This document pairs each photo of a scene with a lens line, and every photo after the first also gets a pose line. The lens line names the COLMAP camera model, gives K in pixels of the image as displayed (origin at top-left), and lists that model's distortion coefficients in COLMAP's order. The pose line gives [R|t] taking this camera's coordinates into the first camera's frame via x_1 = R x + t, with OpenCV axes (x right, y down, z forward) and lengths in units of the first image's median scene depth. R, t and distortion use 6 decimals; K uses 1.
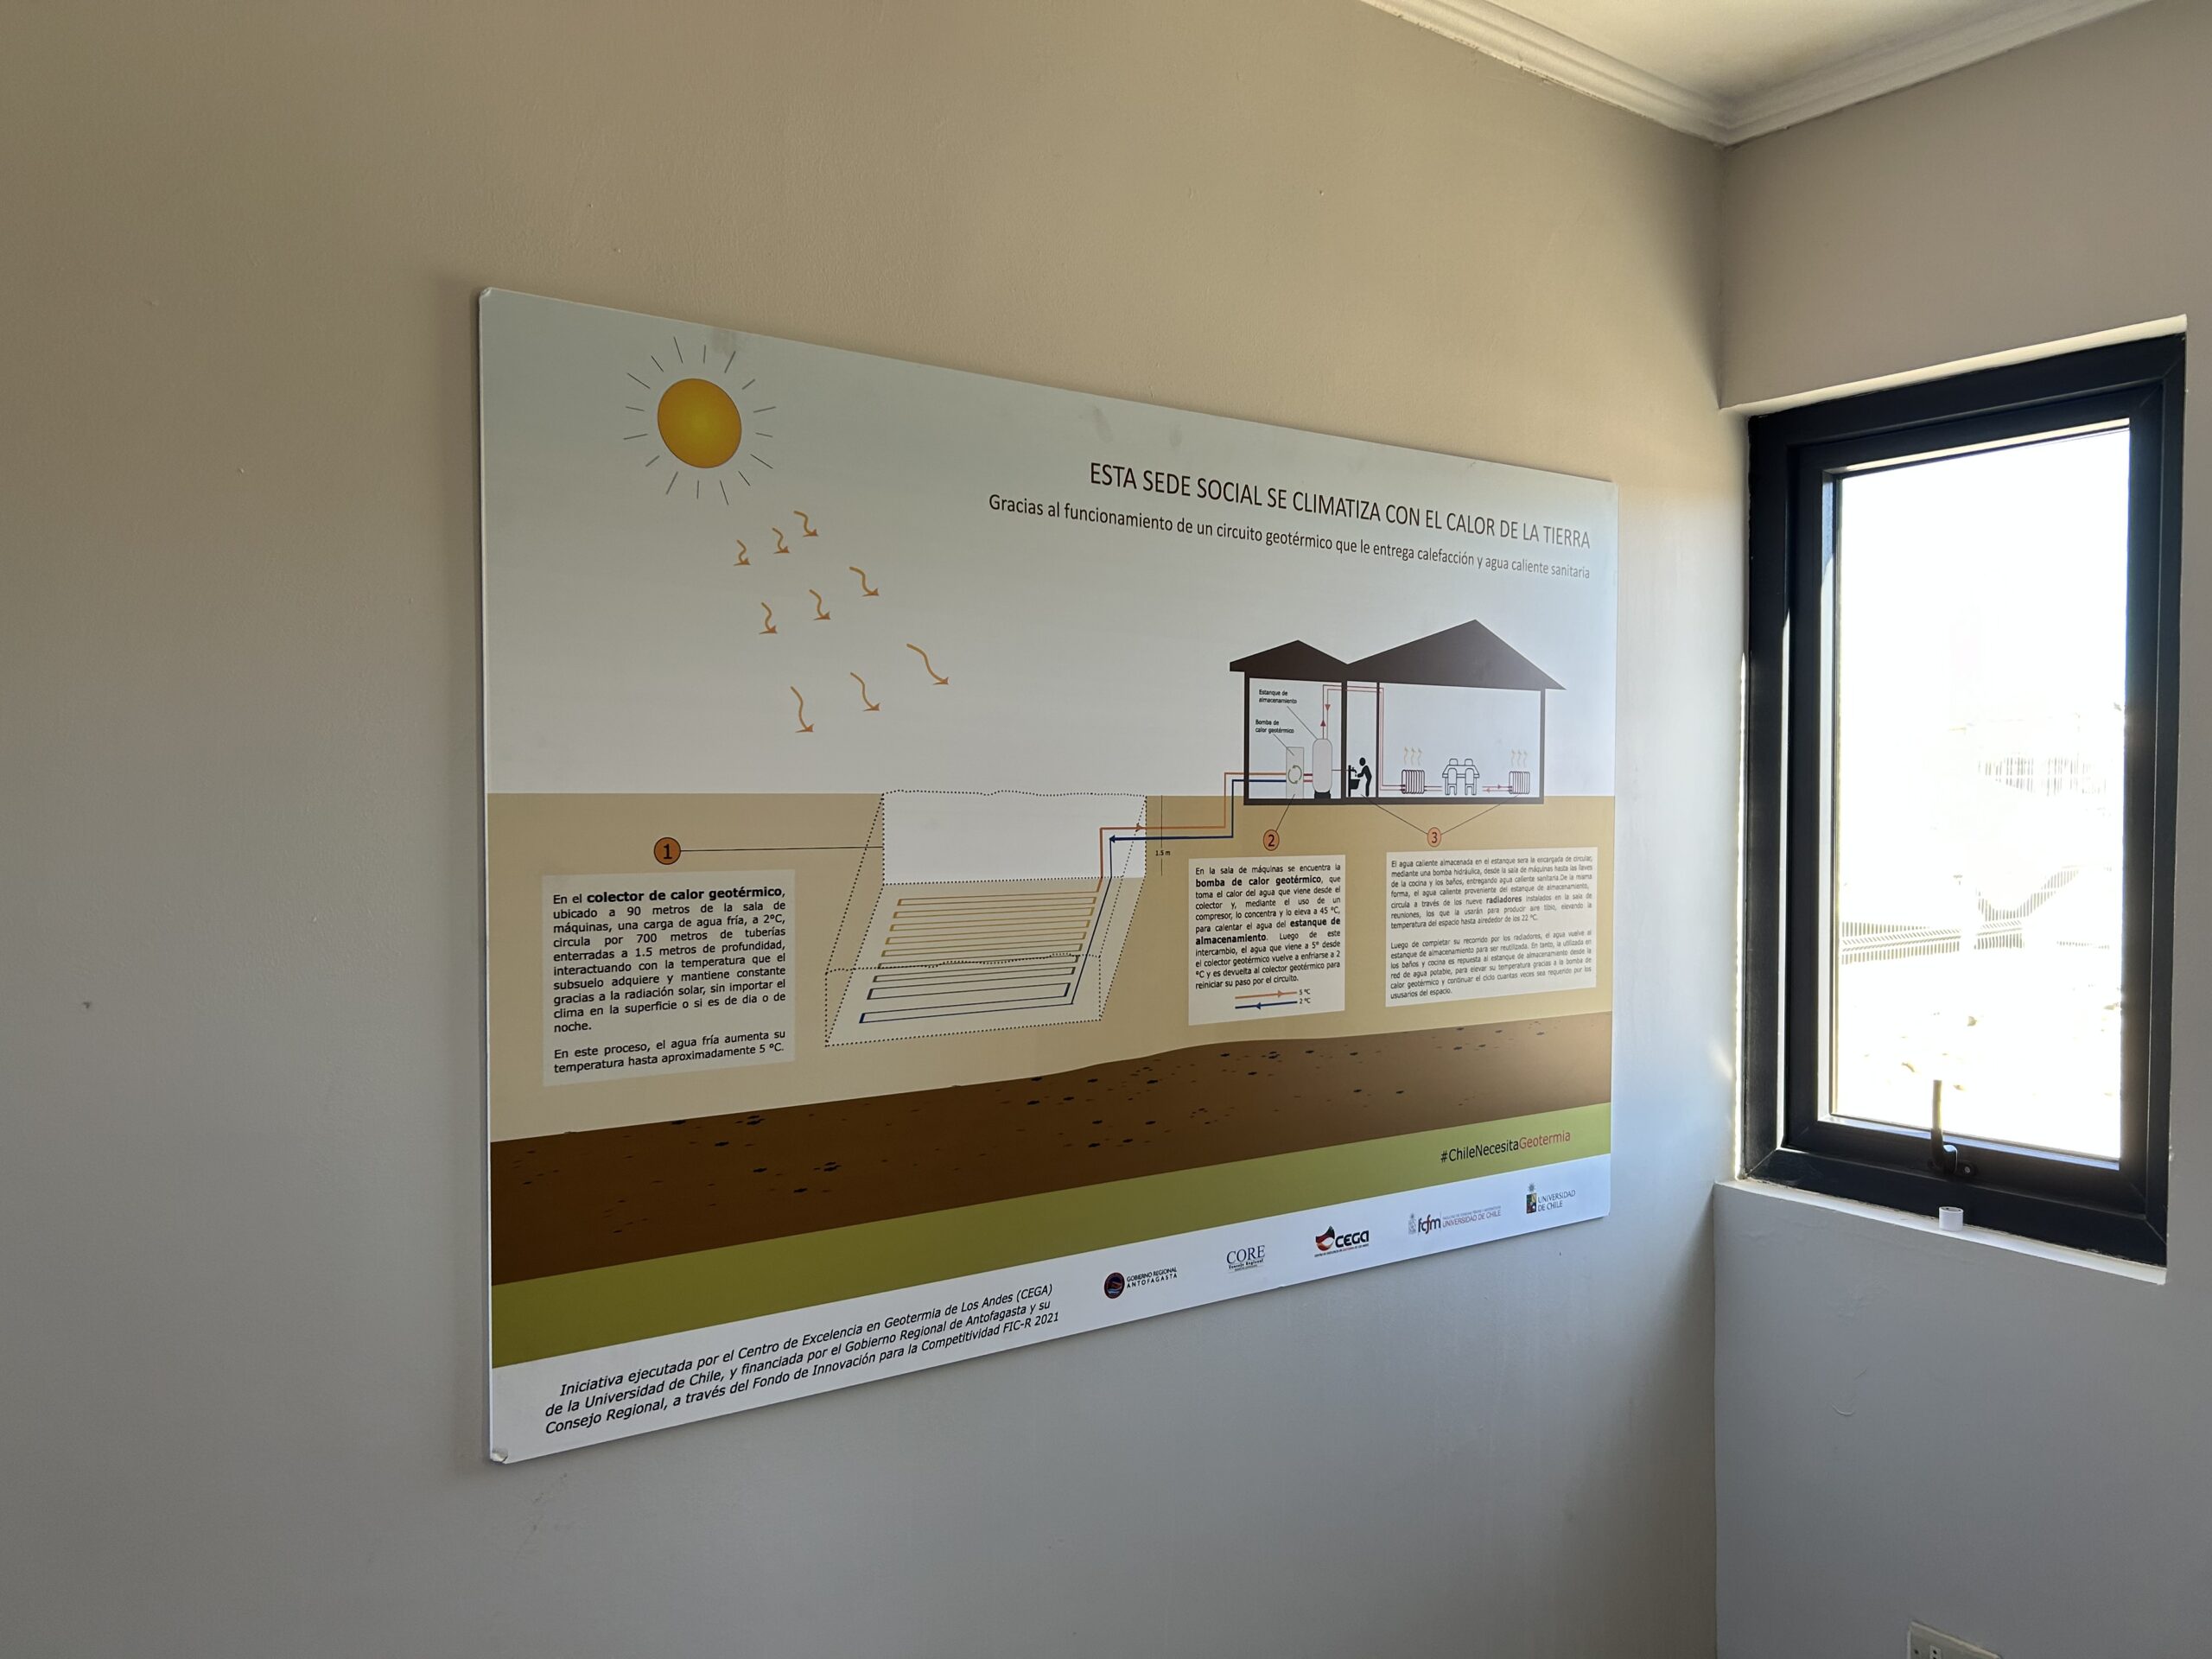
lens RADIAL K [[1721.8, 0, 1105.4], [0, 1721.8, 828.8], [0, 0, 1]] dist [0.001554, 0.000513]
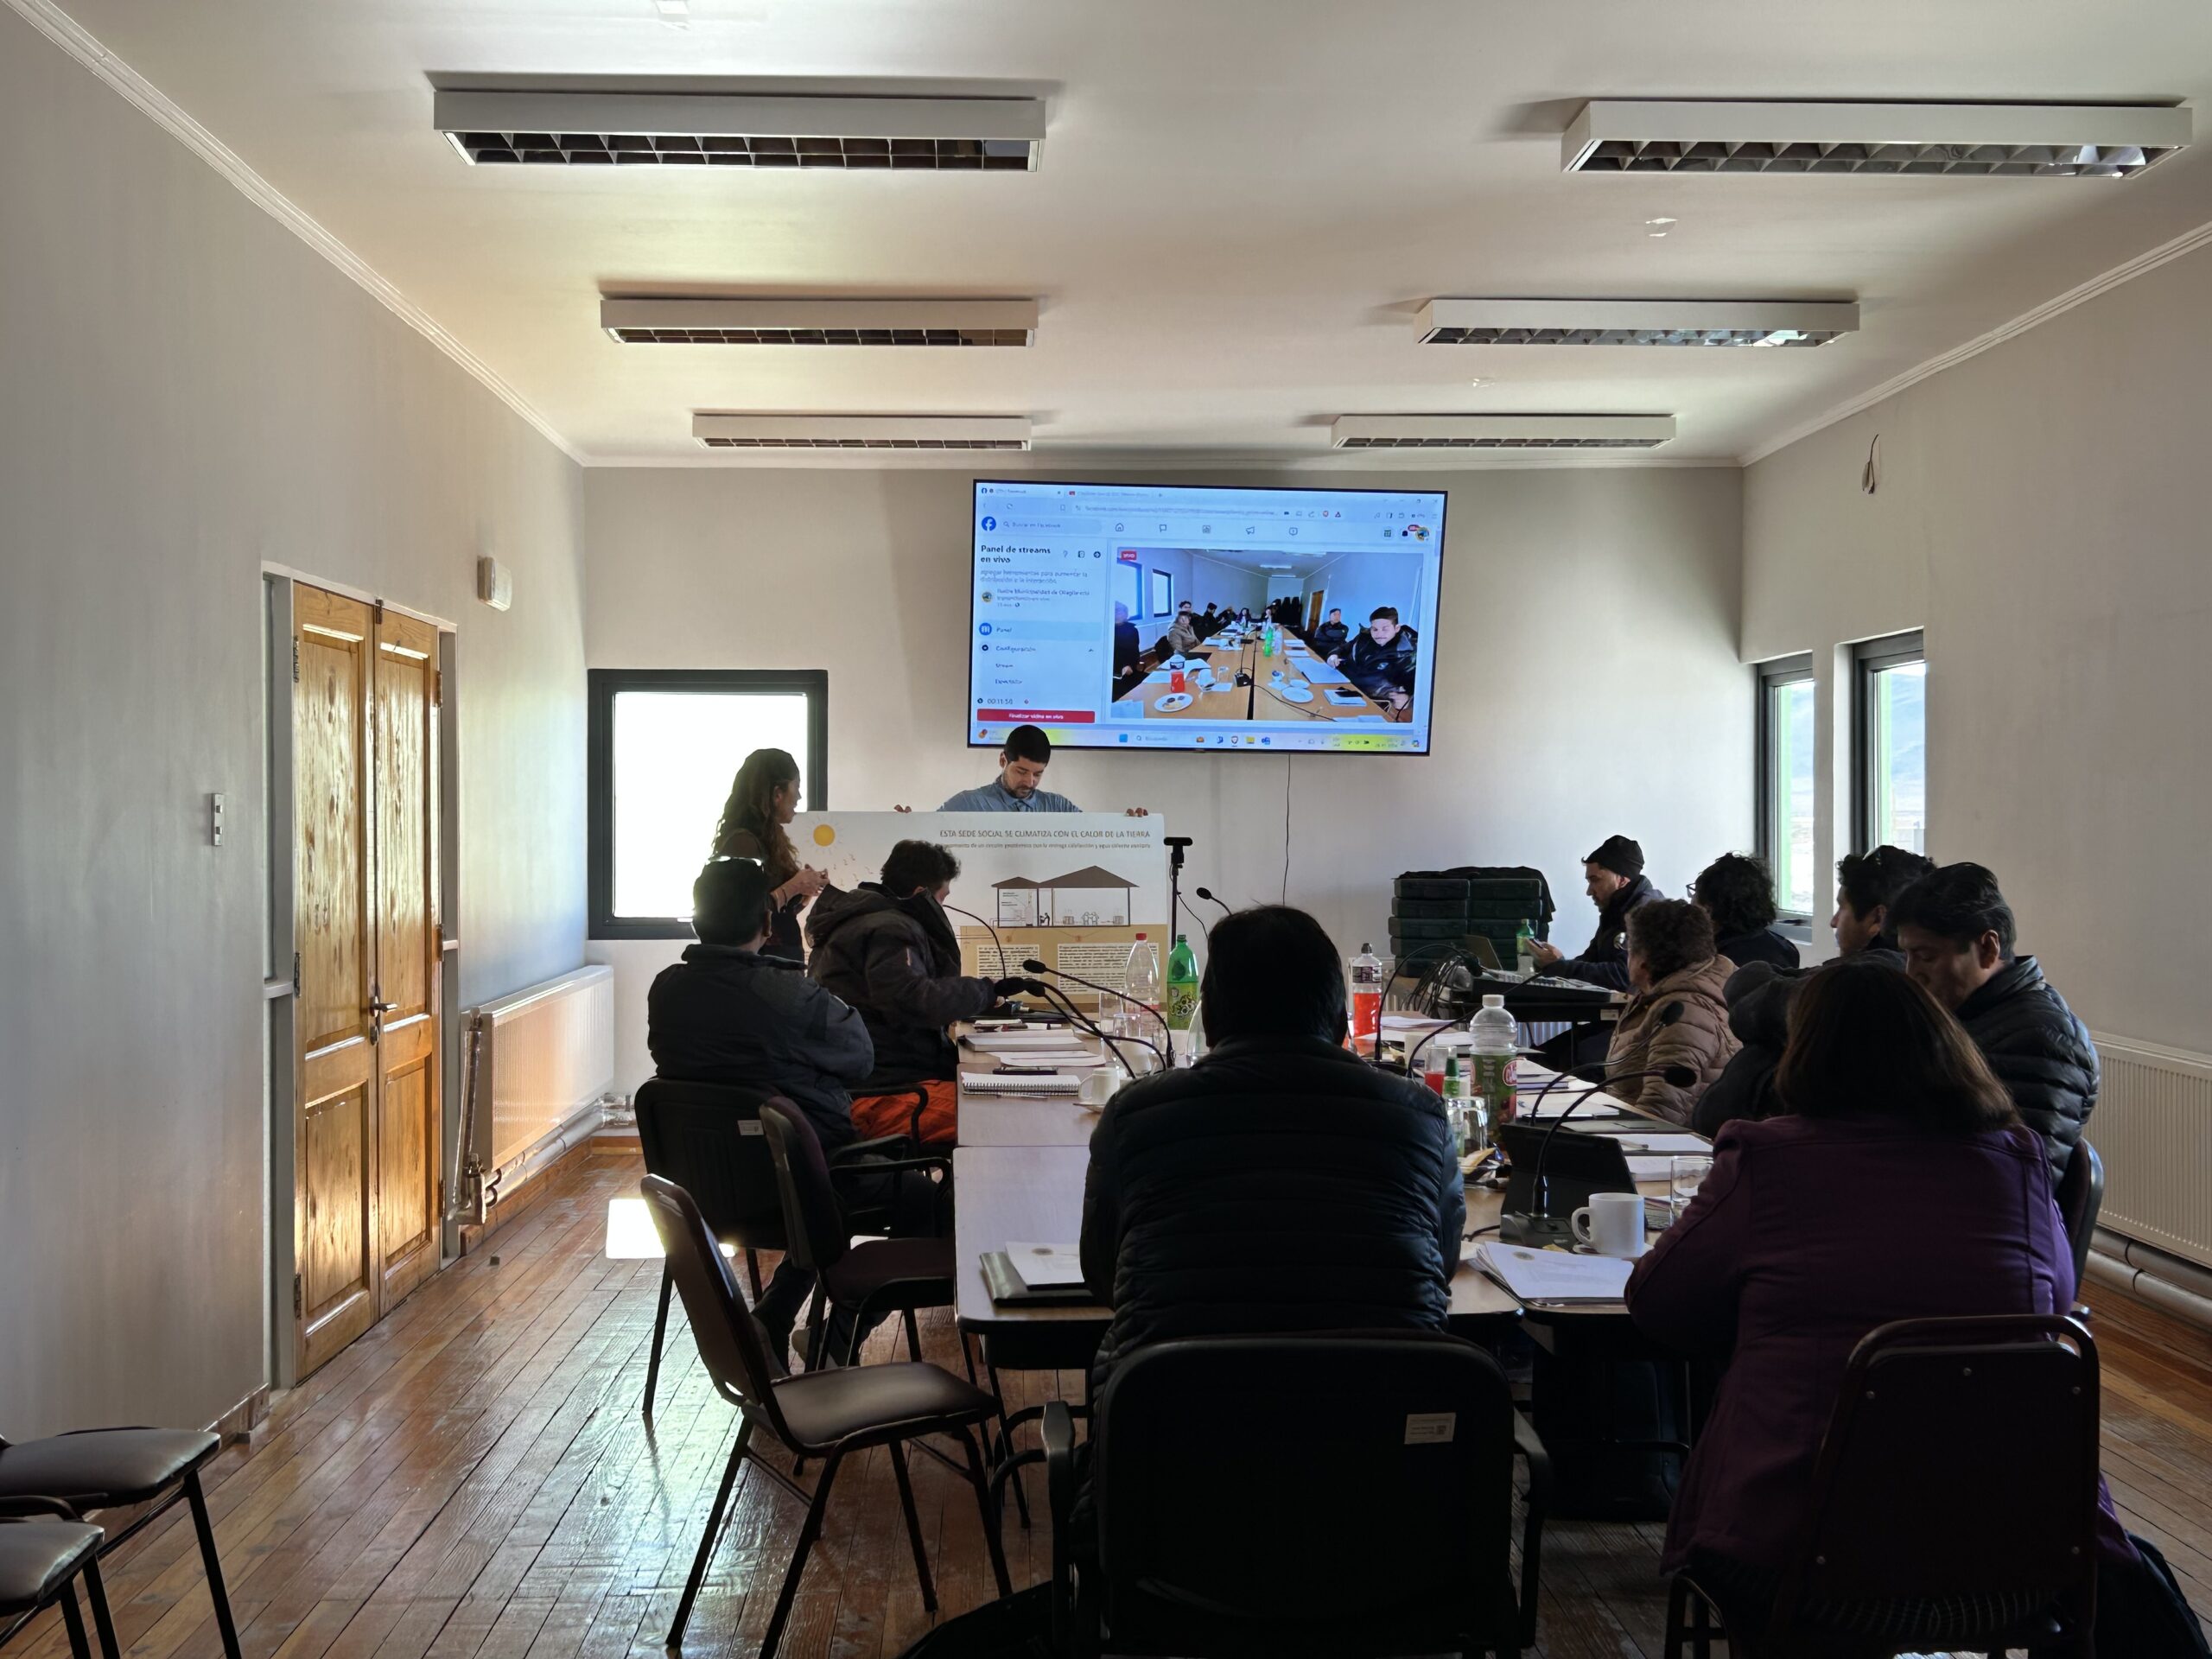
lens RADIAL K [[2764.8, 0, 1104.4], [0, 2764.8, 820.5], [0, 0, 1]] dist [0.229781, -0.577474]
pose [[0.823348, 0.000049, -0.567537, 3.124454], [-0.012271, 0.999768, -0.017716, -0.121931], [0.567404, 0.021551, 0.823157, -3.118007]]
